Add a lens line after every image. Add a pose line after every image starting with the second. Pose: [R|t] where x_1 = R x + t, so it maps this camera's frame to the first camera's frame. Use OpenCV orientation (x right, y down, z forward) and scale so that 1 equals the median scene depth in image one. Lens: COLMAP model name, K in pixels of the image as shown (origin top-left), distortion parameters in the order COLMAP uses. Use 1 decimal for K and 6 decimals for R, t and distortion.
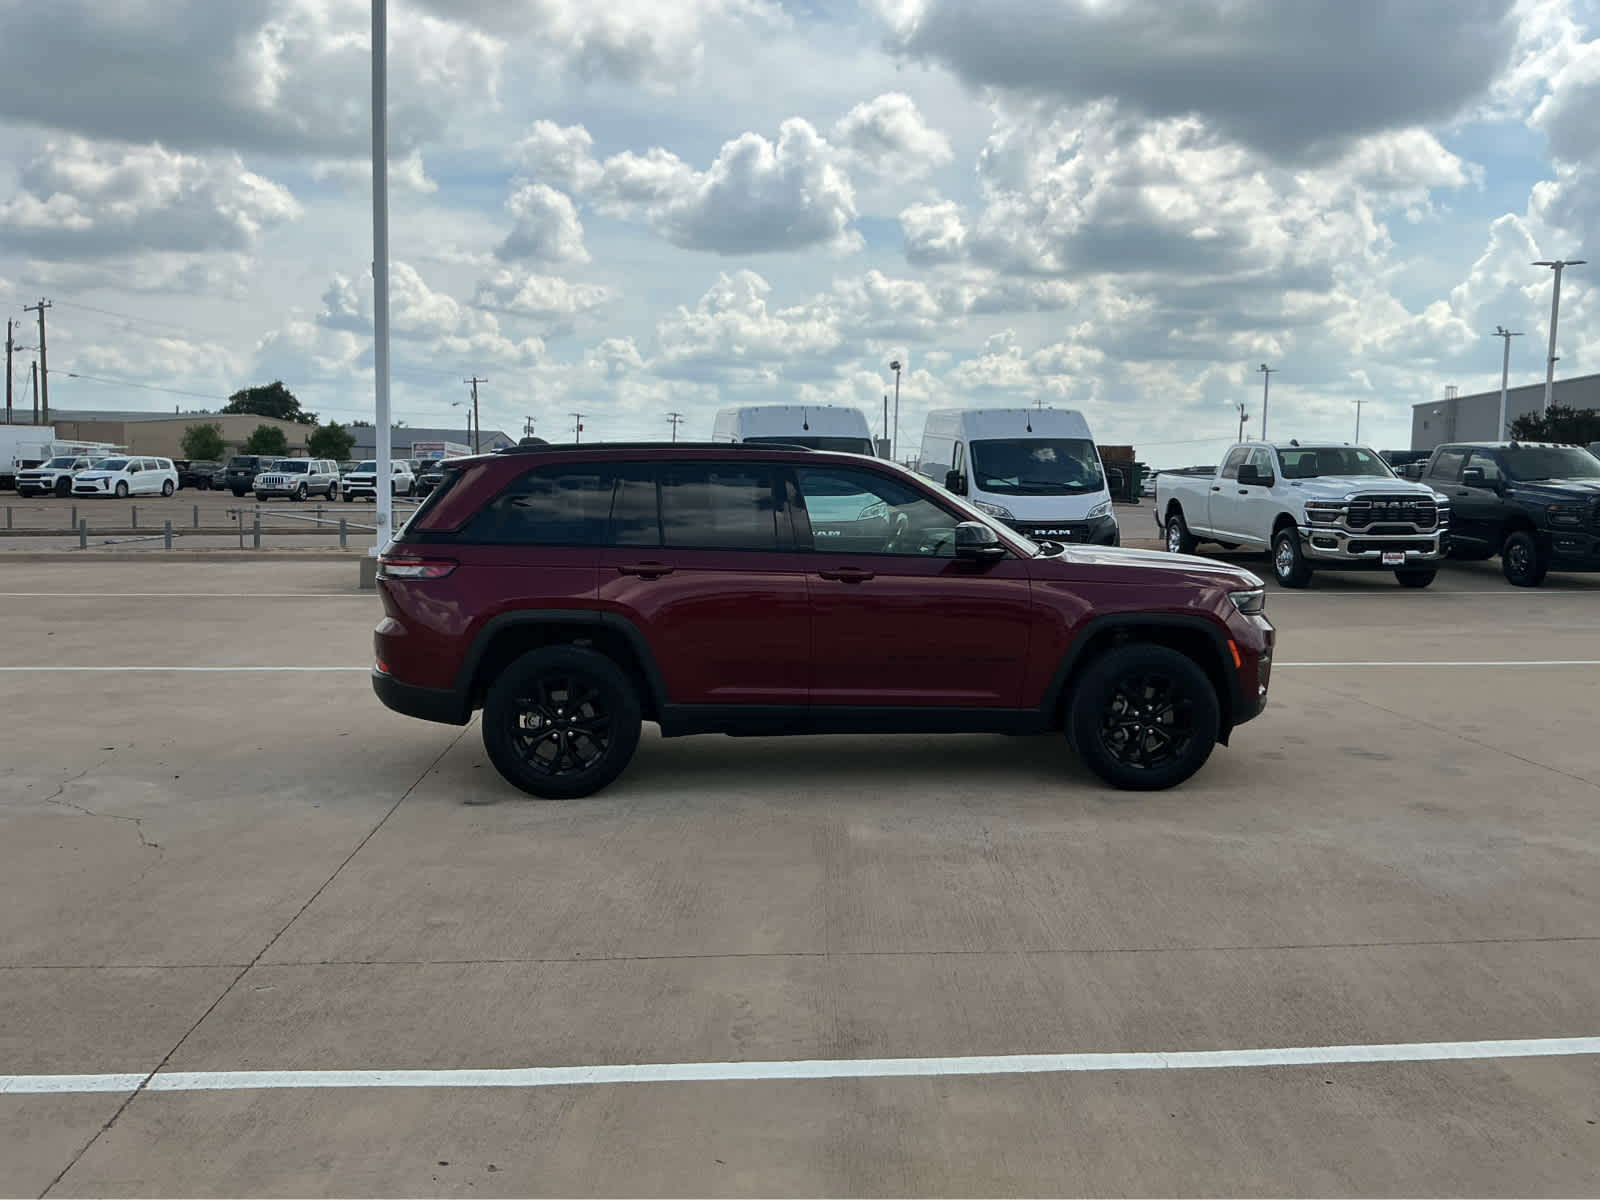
lens RADIAL K [[1331.8, 0, 805.8], [0, 1331.8, 615.2], [0, 0, 1]] dist [0.082080, -0.152083]
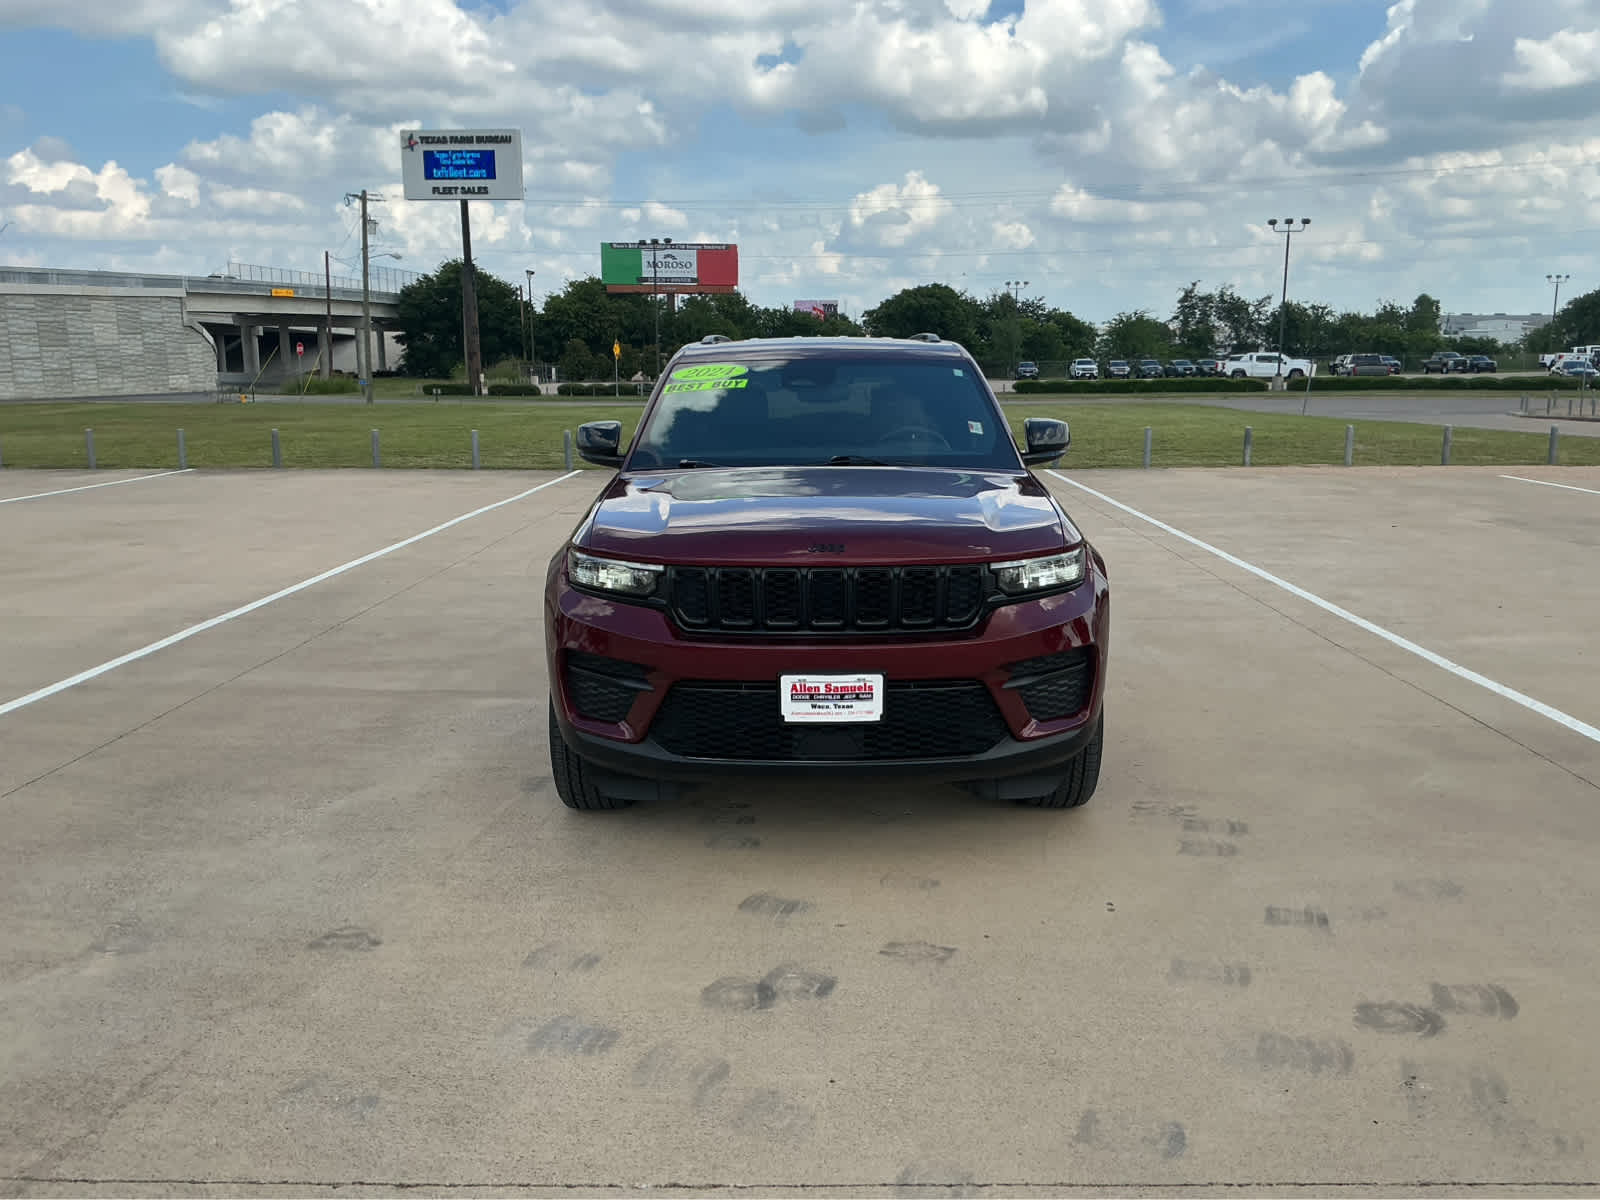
lens RADIAL K [[1331.8, 0, 797.2], [0, 1331.8, 615.7], [0, 0, 1]] dist [0.082080, -0.152083]
pose [[-0.094951, 0.181727, -0.978754, 0.402605], [-0.100238, 0.976454, 0.191024, -0.051052], [0.990422, 0.116246, -0.074499, 0.496720]]
